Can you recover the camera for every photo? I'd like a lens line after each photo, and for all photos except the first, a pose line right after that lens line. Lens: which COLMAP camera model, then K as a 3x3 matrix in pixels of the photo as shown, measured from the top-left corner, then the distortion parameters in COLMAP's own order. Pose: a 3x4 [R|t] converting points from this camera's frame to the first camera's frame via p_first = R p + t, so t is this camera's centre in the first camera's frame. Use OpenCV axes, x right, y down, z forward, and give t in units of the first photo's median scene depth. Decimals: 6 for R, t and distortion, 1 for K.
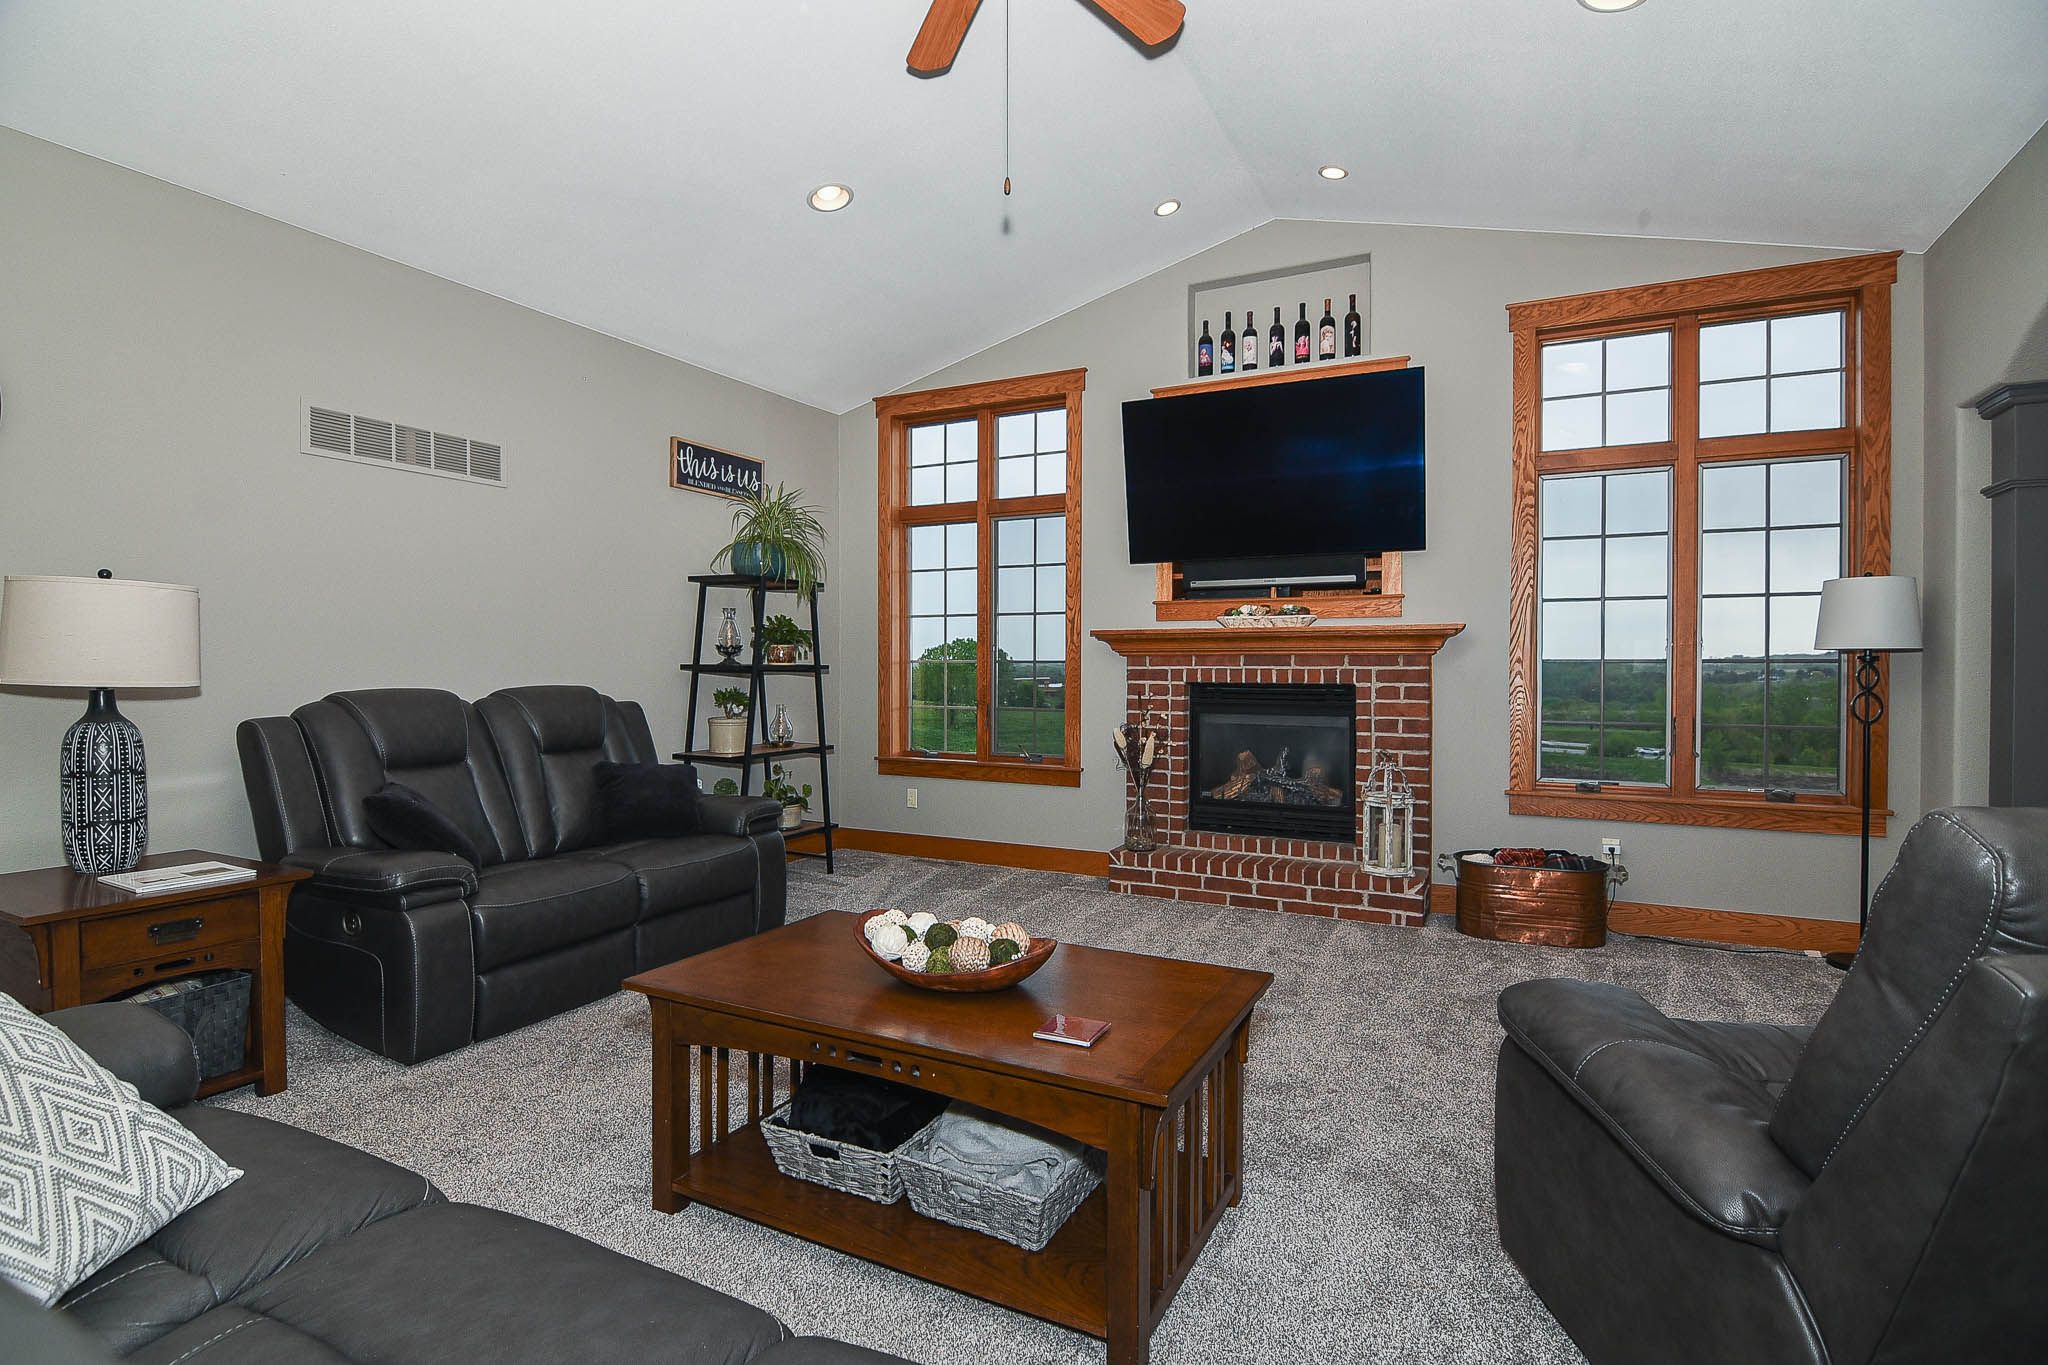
lens RADIAL K [[999.0, 0, 1024.0], [0, 999.0, 682.5], [0, 0, 1]] dist [-0.002996, -0.000972]
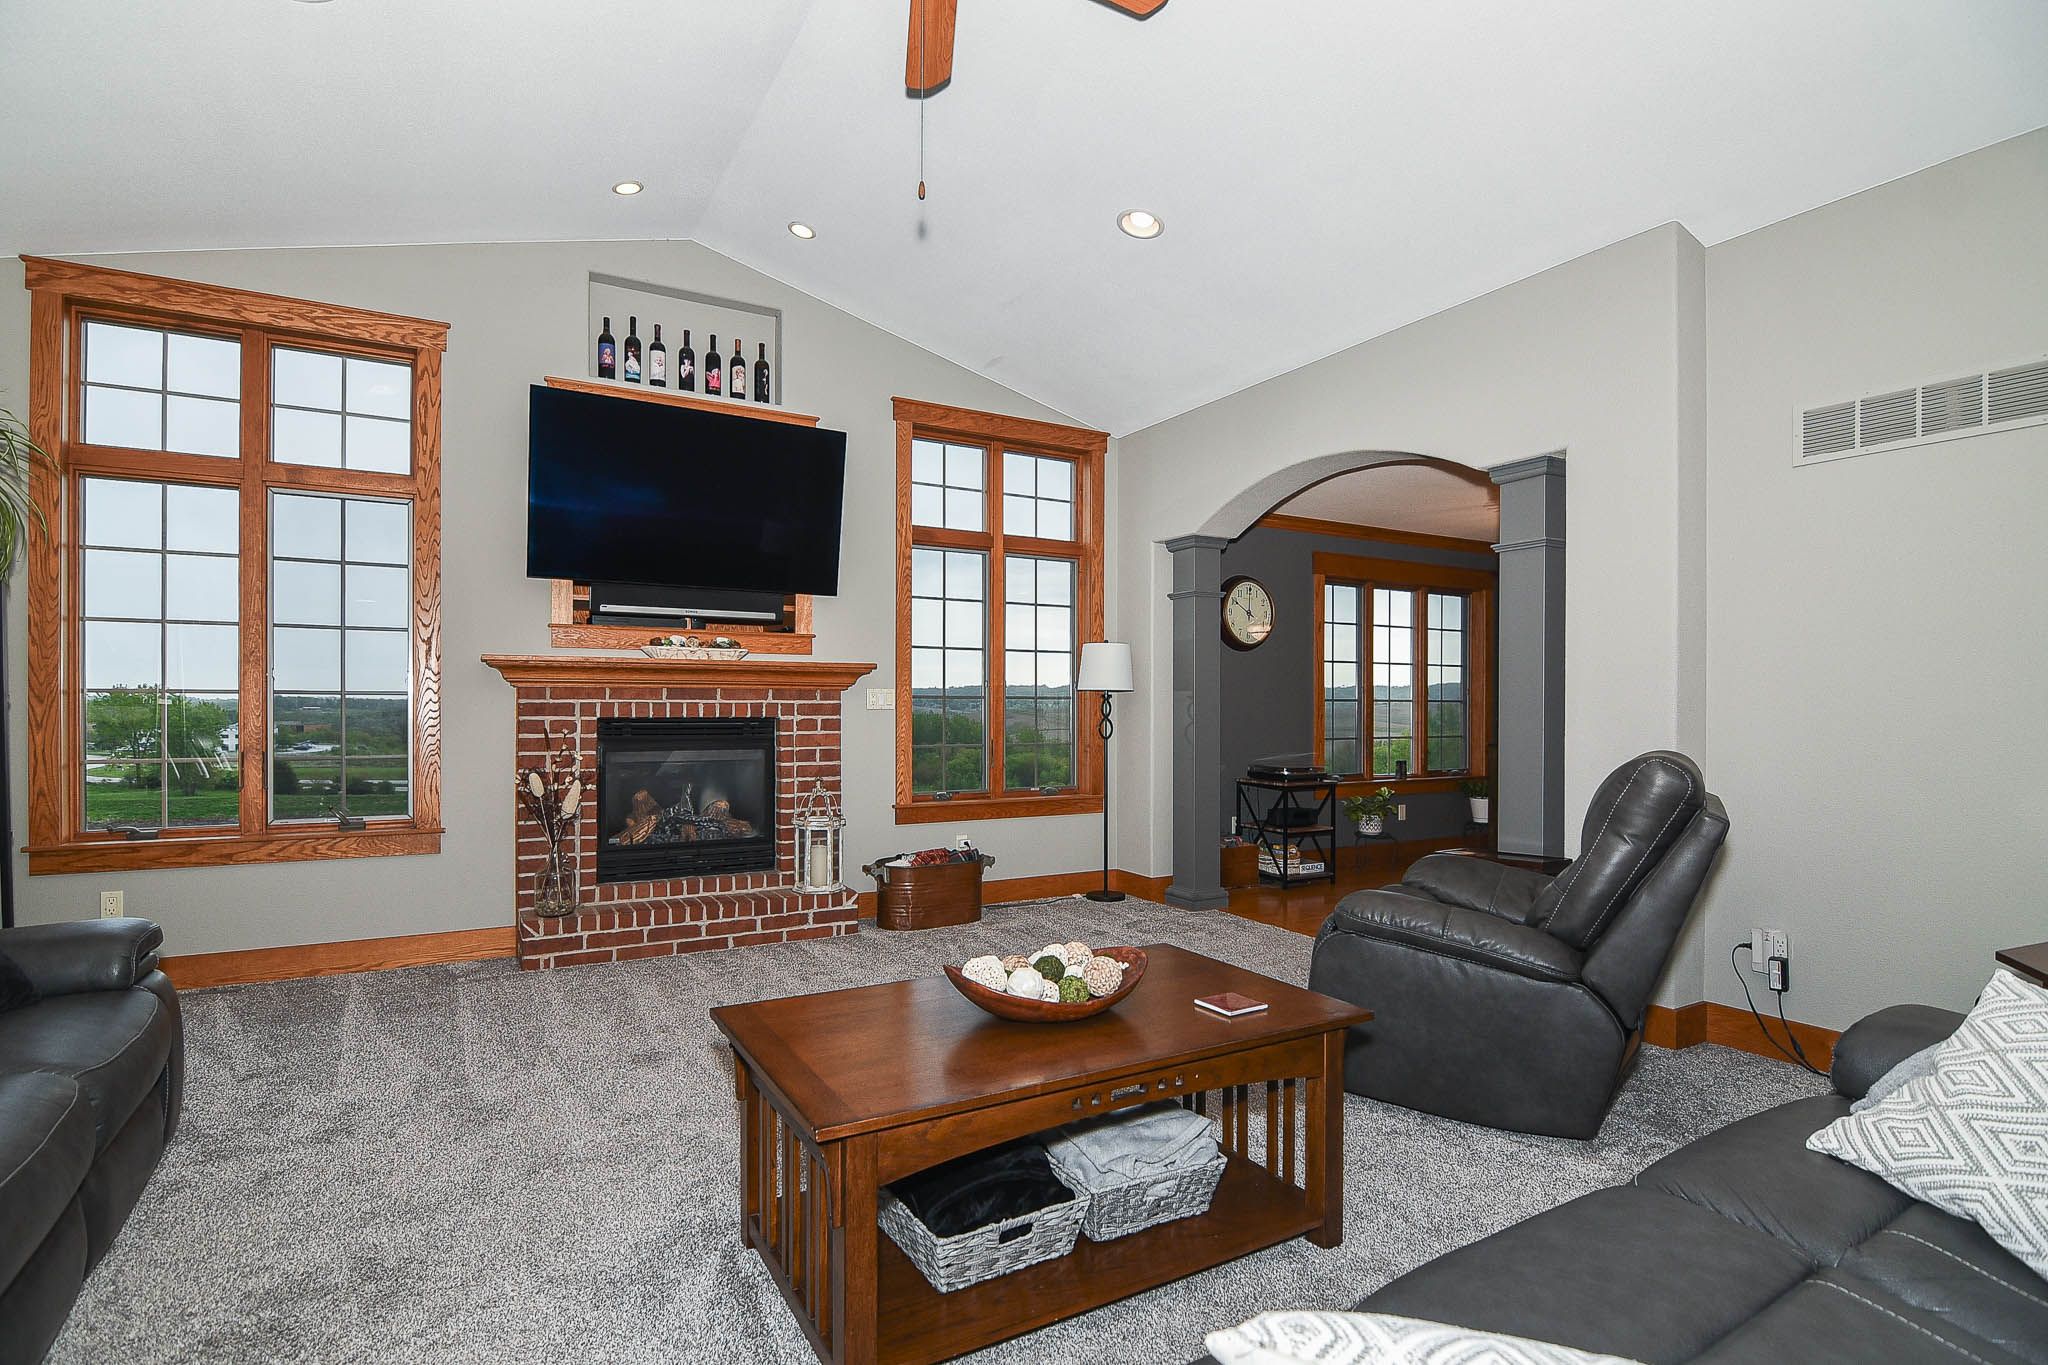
lens RADIAL K [[1004.6, 0, 1024.0], [0, 1004.6, 710.3], [0, 0, 1]] dist [-0.002248, -0.010543]
pose [[0.539395, -0.006138, 0.842030, -0.412599], [0.010304, 0.999947, 0.000688, -0.003738], [-0.841990, 0.008305, 0.539430, 0.211216]]
